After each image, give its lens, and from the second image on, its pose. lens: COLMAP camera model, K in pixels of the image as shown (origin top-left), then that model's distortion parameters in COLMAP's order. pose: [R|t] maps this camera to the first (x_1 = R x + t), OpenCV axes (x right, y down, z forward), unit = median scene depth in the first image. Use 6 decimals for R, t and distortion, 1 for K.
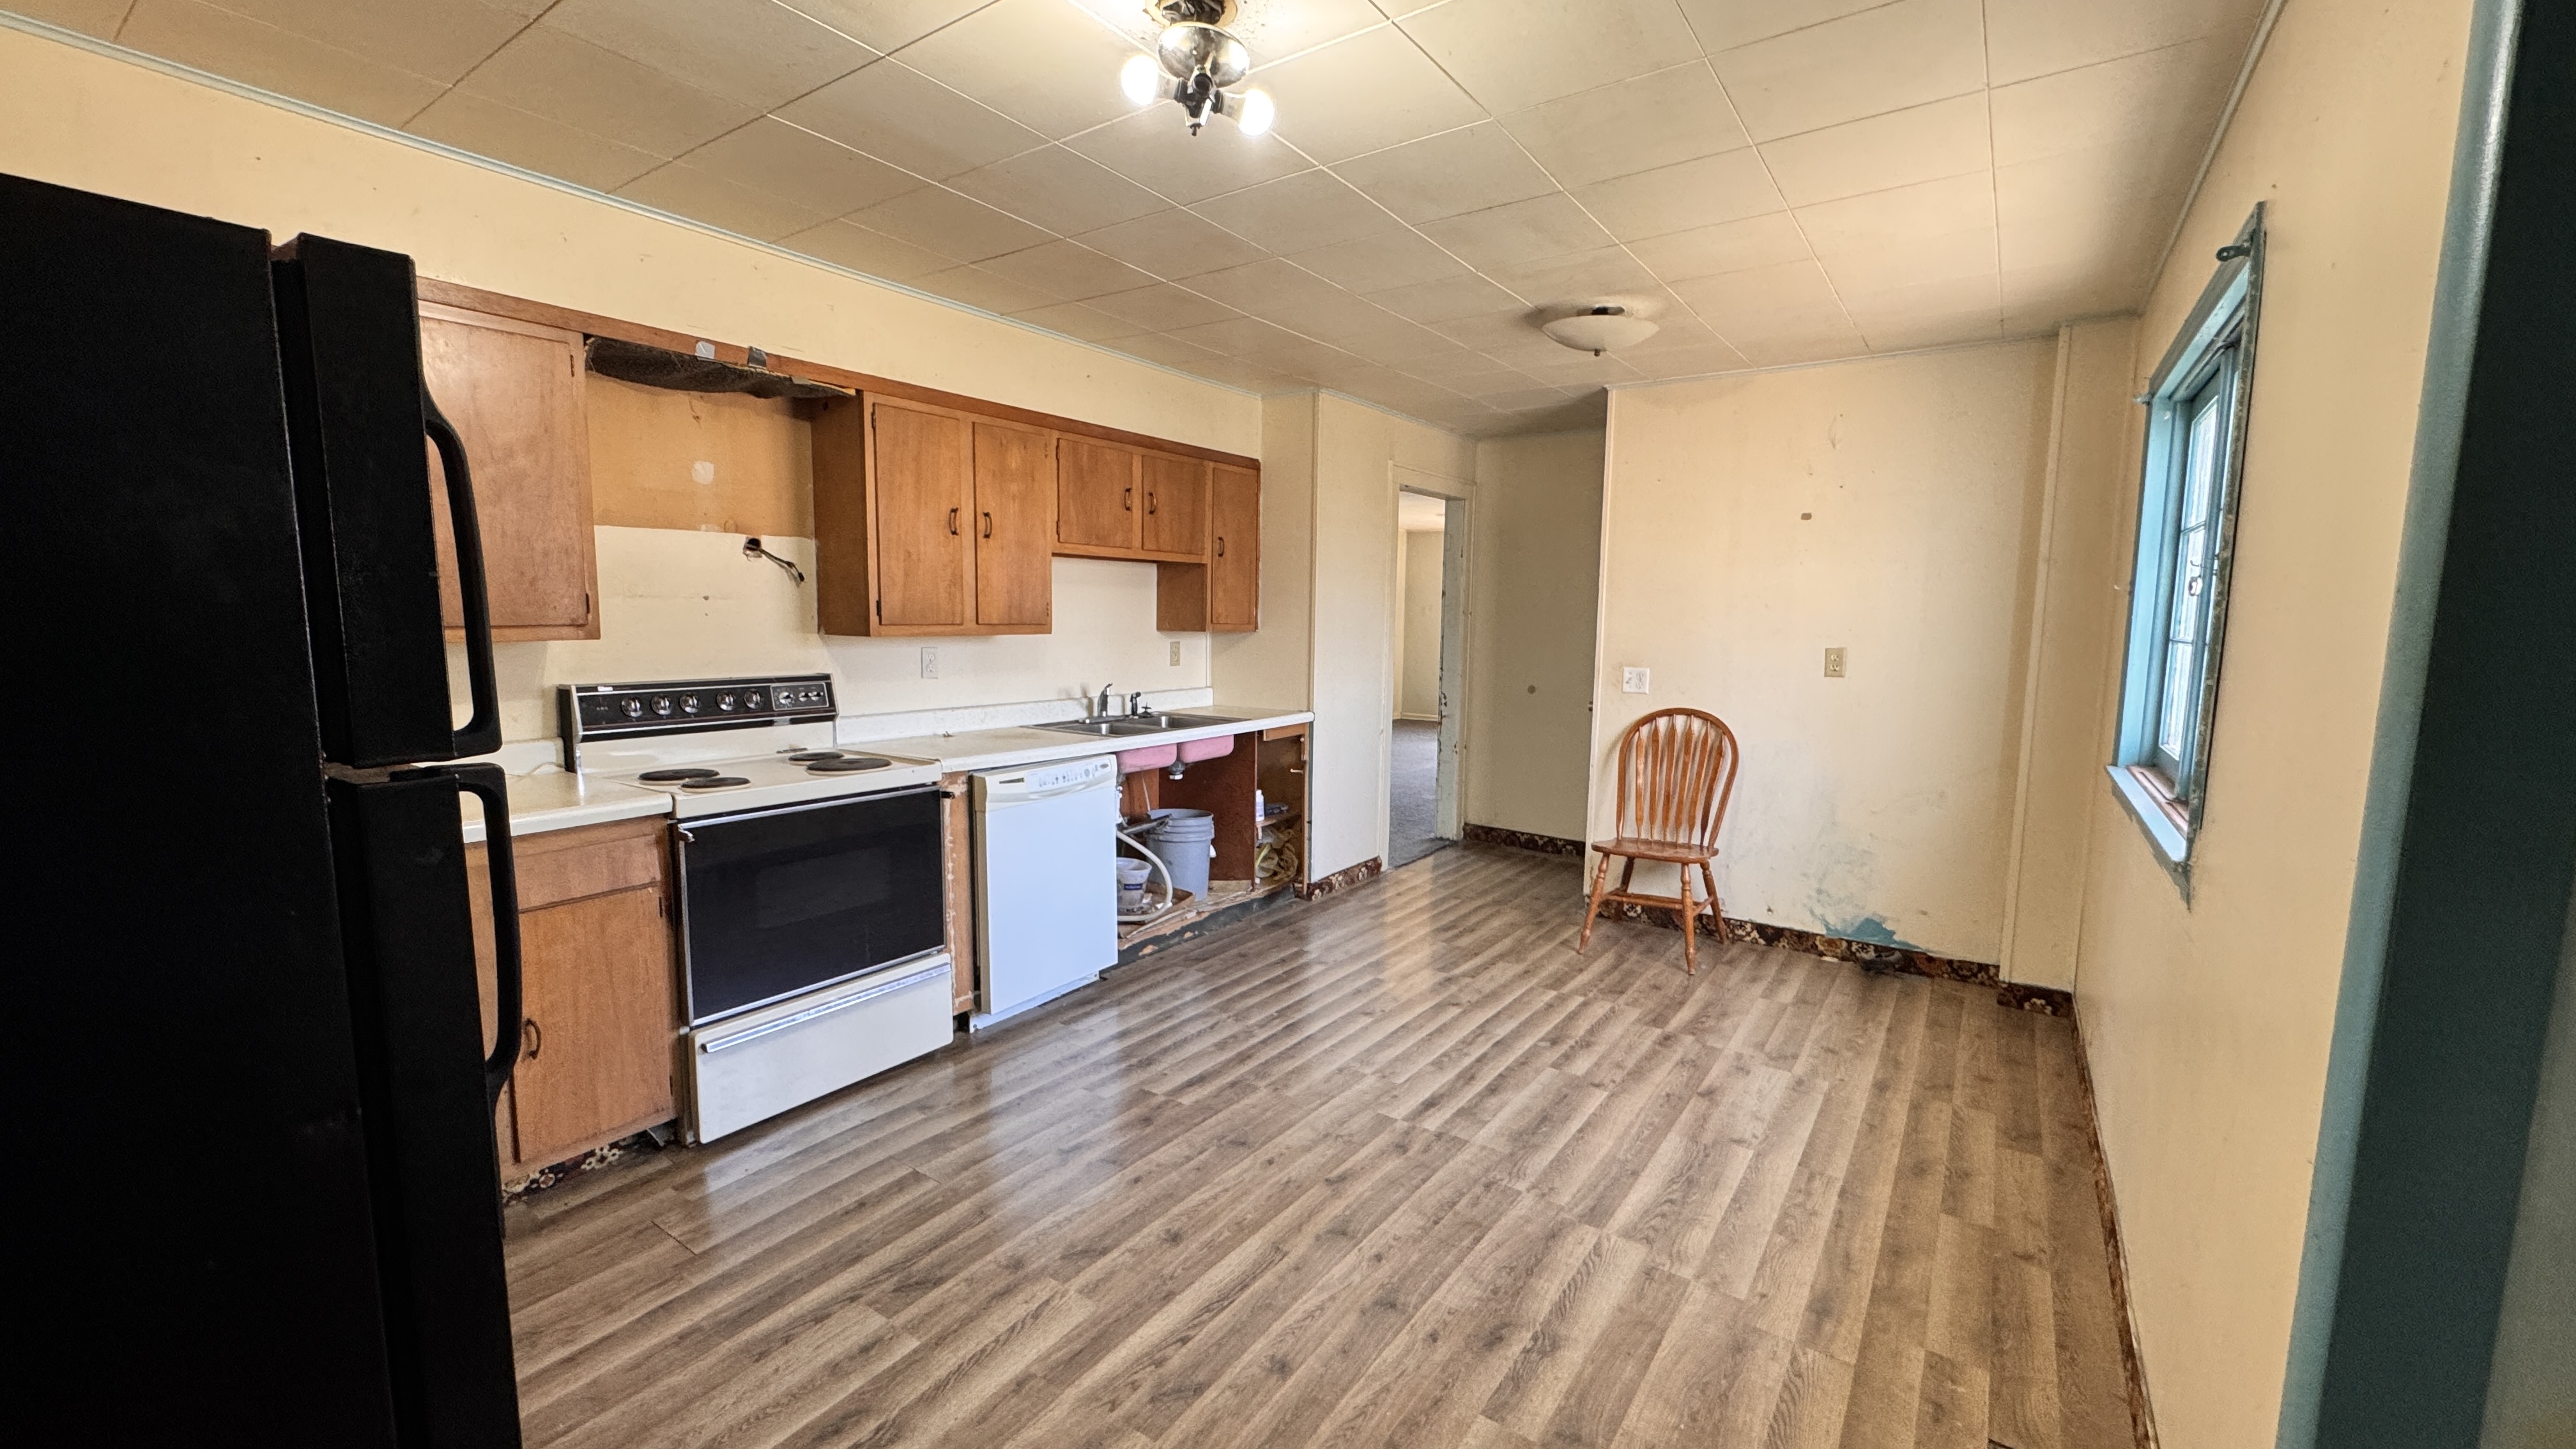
lens RADIAL K [[1026.0, 0, 1289.1], [0, 1026.0, 725.2], [0, 0, 1]] dist [-0.002688, 0.000841]
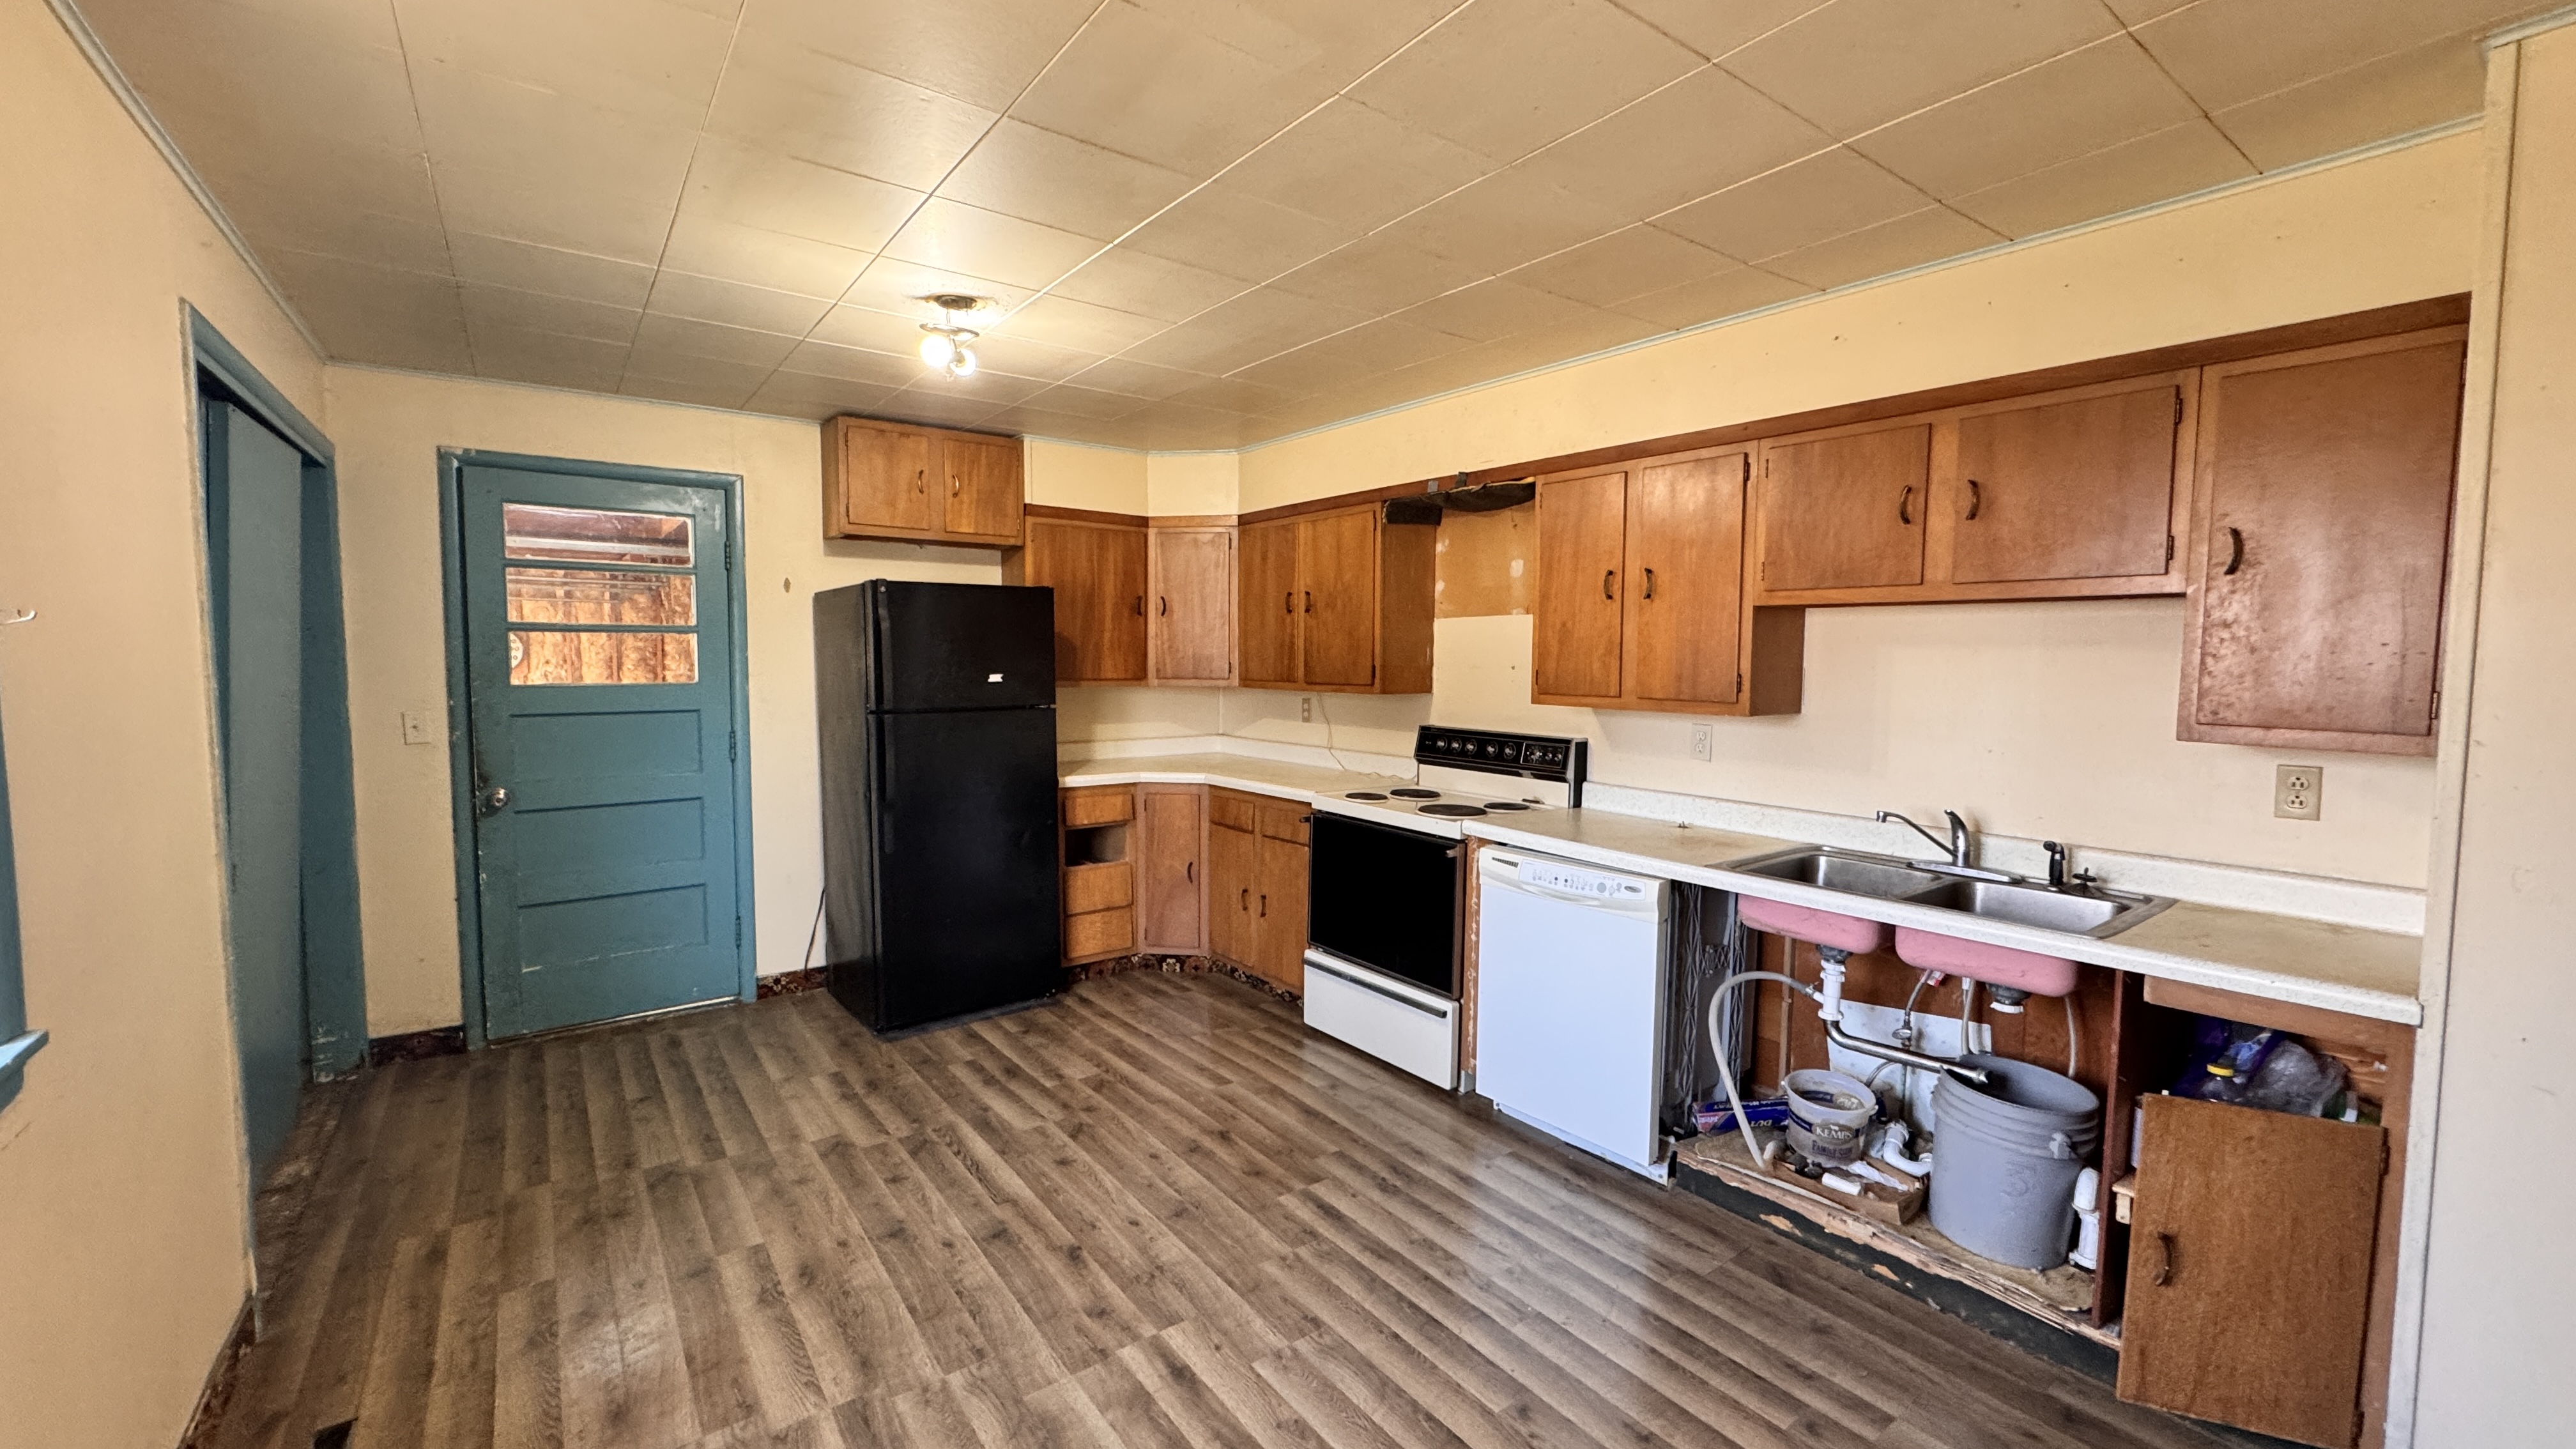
lens RADIAL K [[1026.0, 0, 1282.3], [0, 1026.0, 725.7], [0, 0, 1]] dist [-0.002688, 0.000841]
pose [[-0.321022, 0.052593, -0.945610, 0.777859], [-0.117044, 0.988599, 0.094719, -0.153348], [0.939811, 0.141085, -0.311206, 1.246524]]
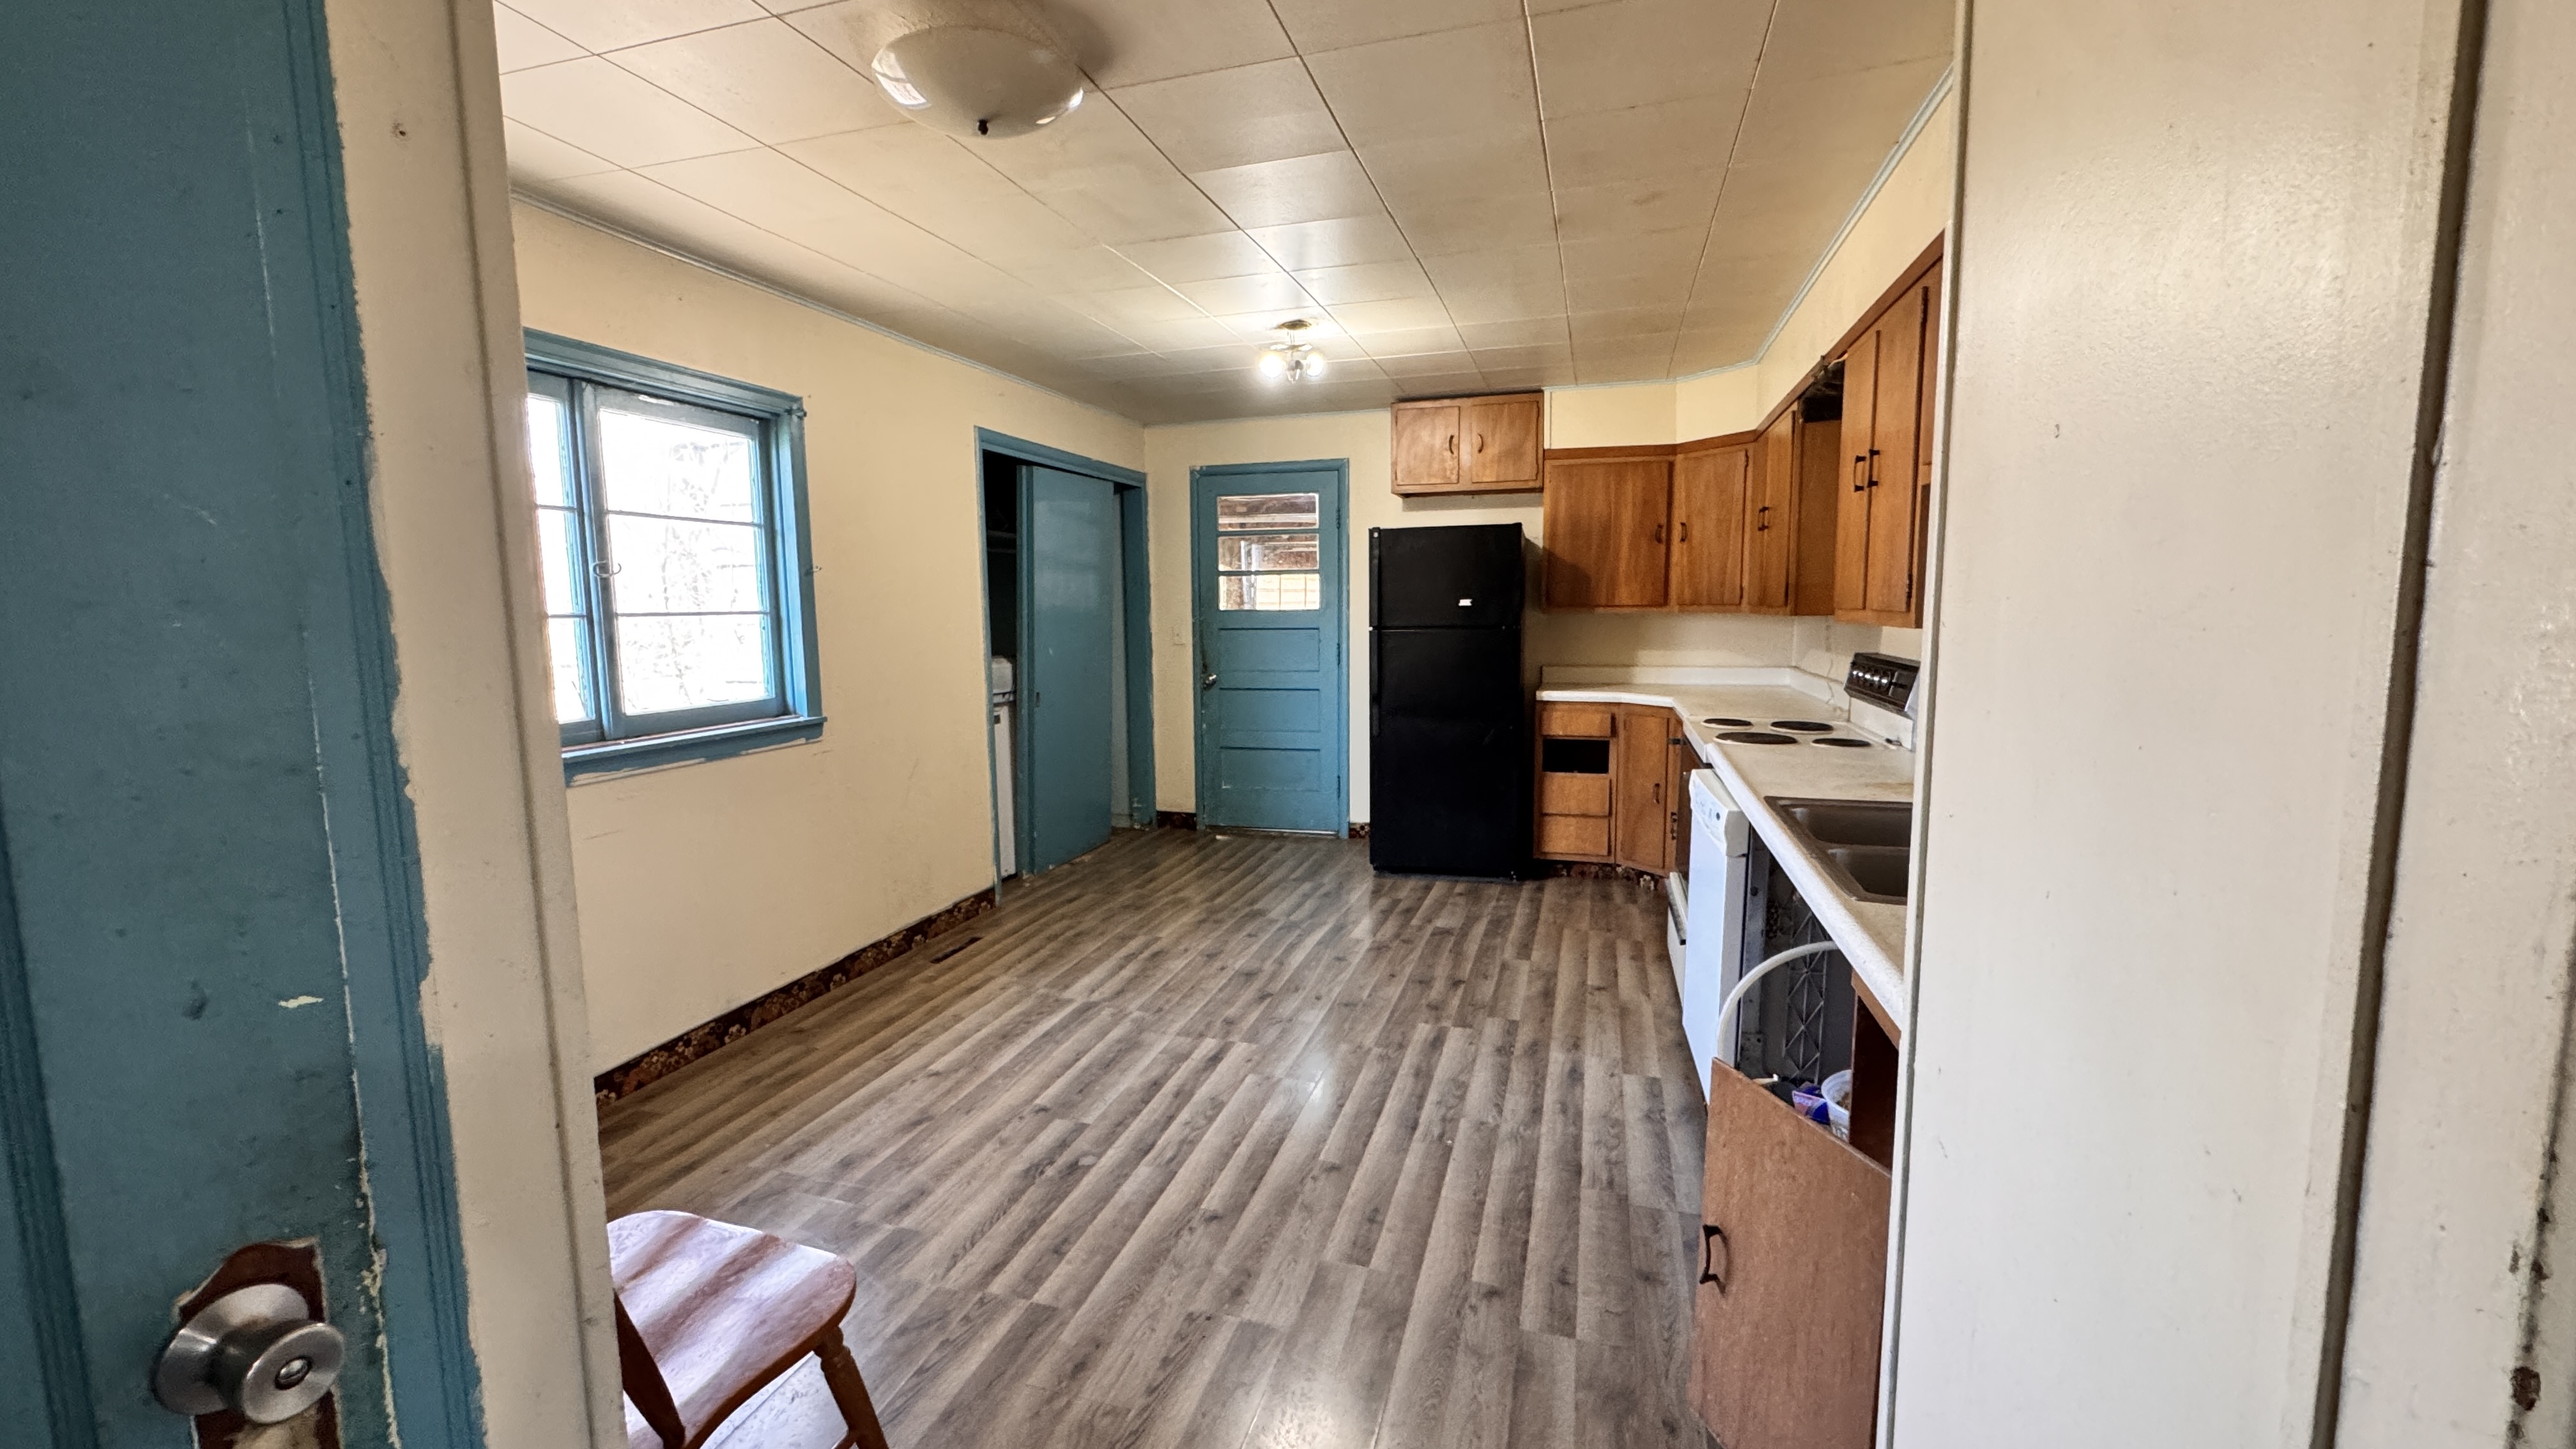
lens RADIAL K [[1026.0, 0, 1283.3], [0, 1026.0, 725.6], [0, 0, 1]] dist [-0.002688, 0.000841]
pose [[-0.951852, 0.033704, -0.304701, 0.387085], [-0.035869, 0.974867, 0.219883, -0.203252], [0.304454, 0.220225, -0.926719, 1.958606]]
